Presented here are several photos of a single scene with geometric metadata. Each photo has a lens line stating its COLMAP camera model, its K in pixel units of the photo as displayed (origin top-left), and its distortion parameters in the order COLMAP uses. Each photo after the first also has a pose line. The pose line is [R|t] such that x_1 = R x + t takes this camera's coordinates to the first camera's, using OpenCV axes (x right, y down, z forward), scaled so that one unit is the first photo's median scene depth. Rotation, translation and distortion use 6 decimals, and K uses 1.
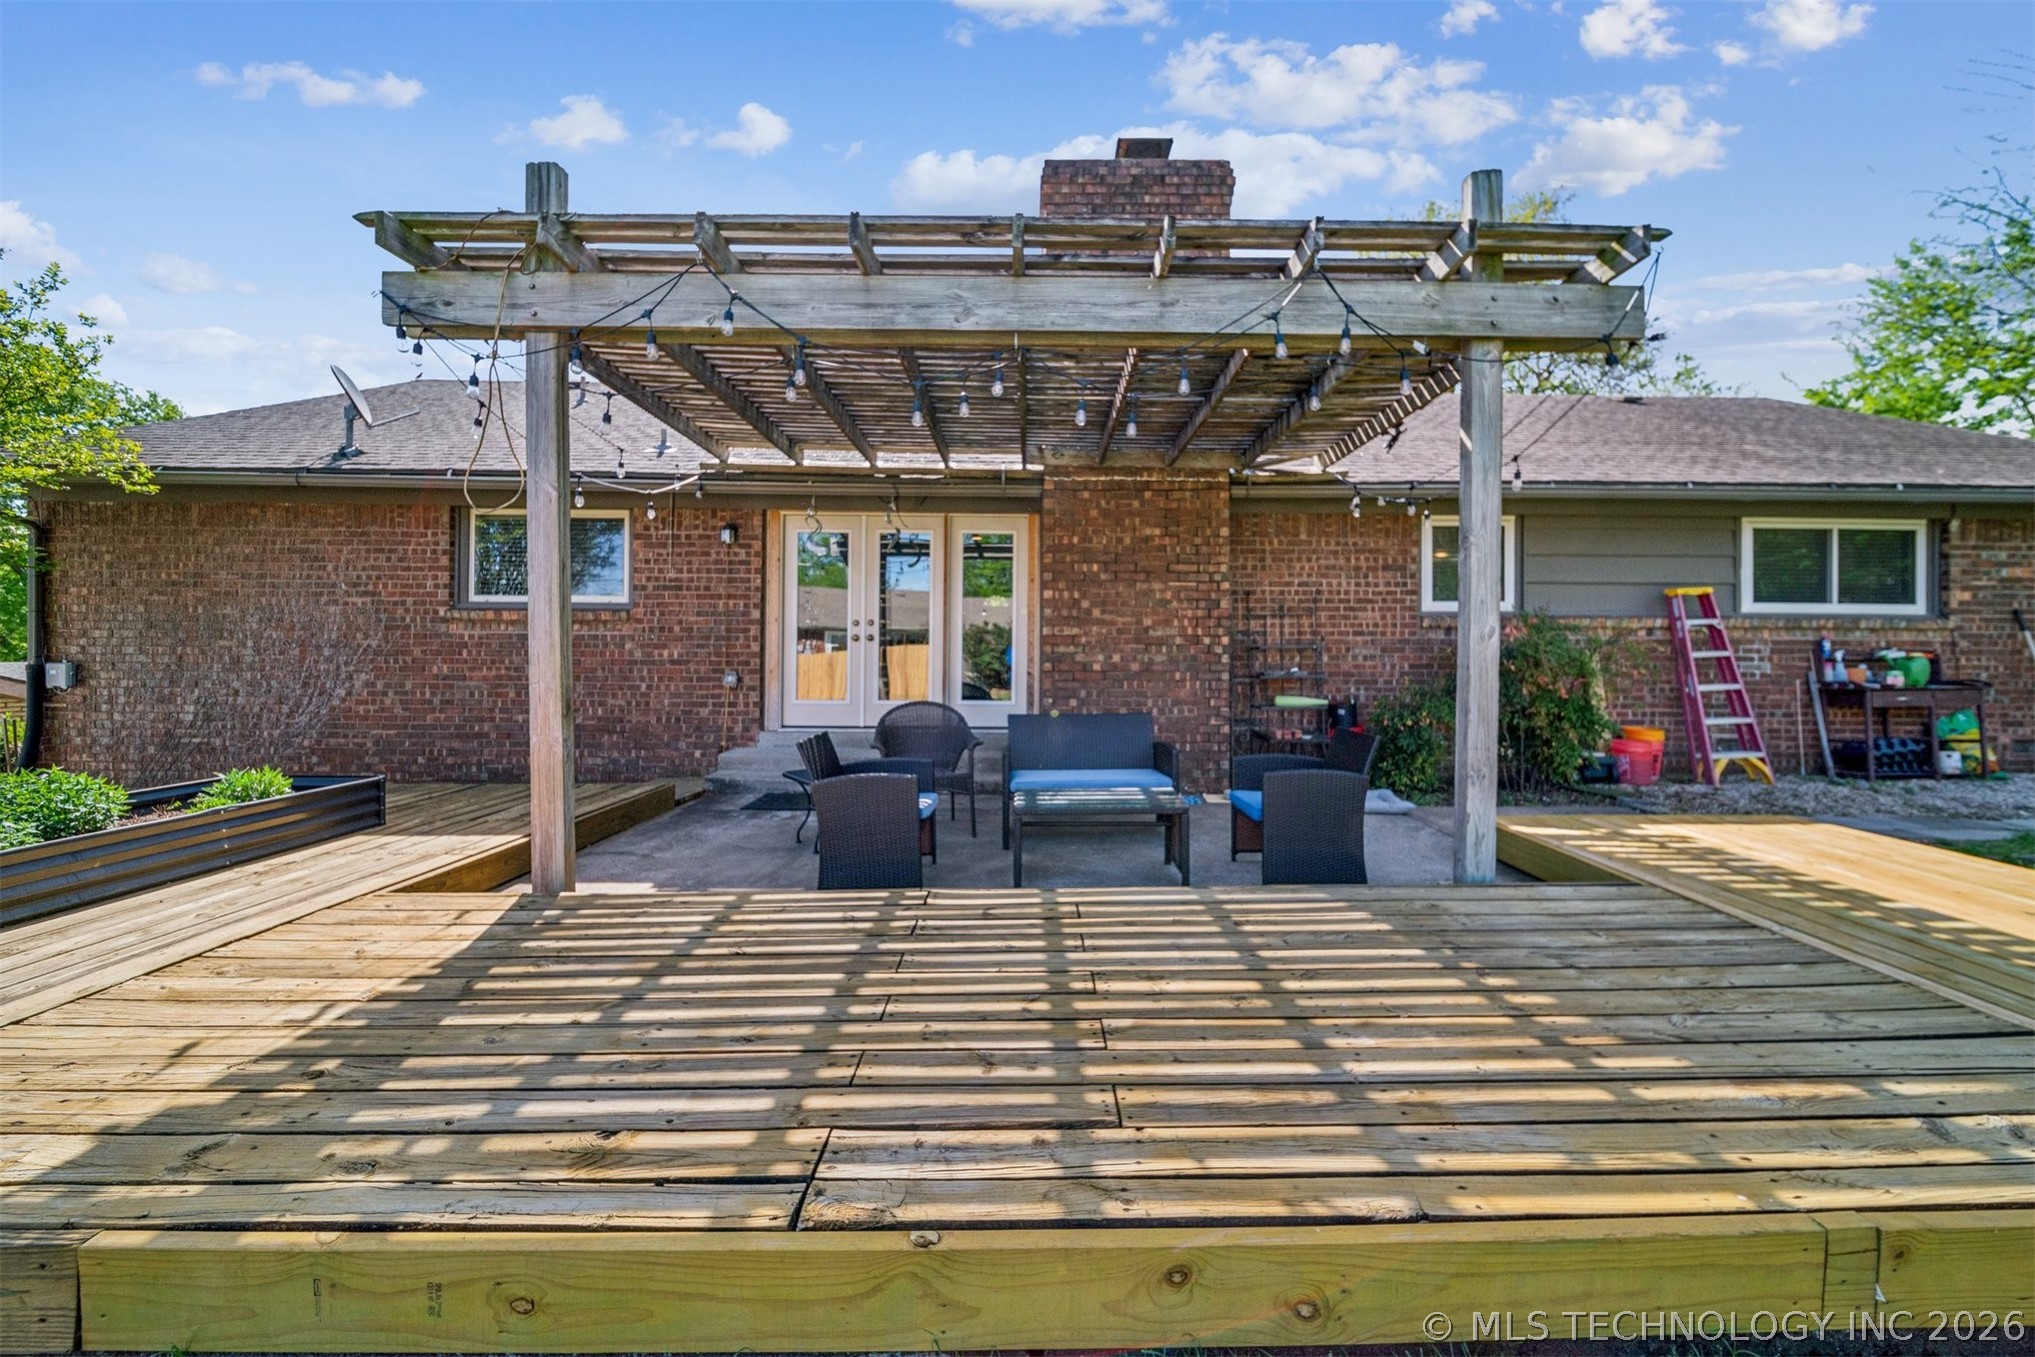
lens RADIAL K [[740.4, 0, 1053.0], [0, 740.4, 645.2], [0, 0, 1]] dist [-0.003956, 0.000022]
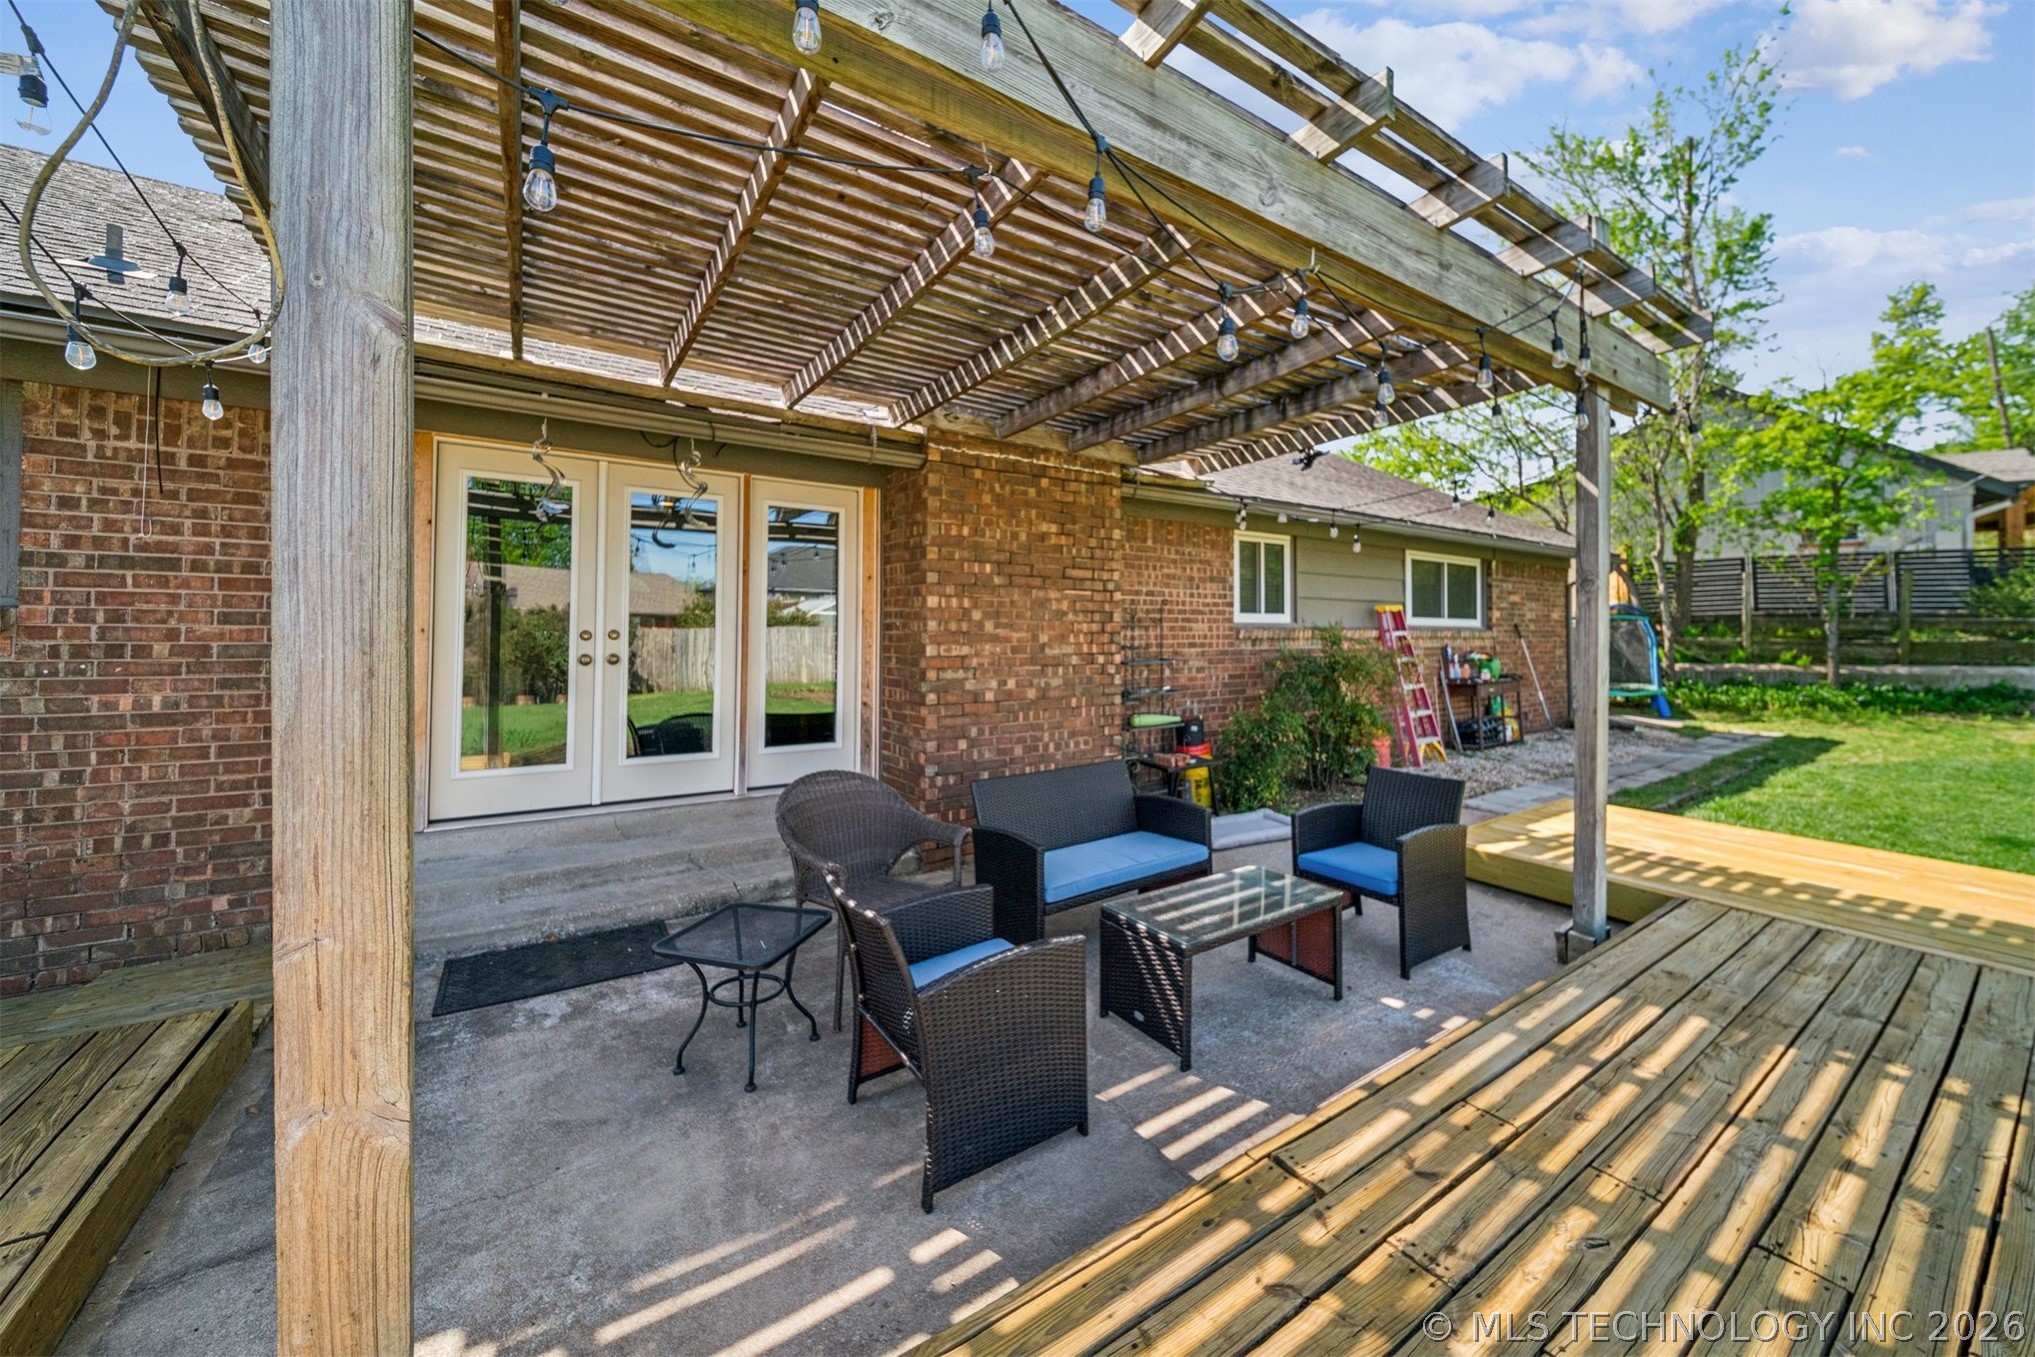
lens RADIAL K [[740.4, 0, 1035.2], [0, 740.4, 618.7], [0, 0, 1]] dist [-0.003956, 0.000022]
pose [[0.835793, 0.009083, 0.548969, -0.306465], [-0.007890, 0.999959, -0.004532, -0.045645], [-0.548988, -0.000544, 0.835830, 0.299602]]
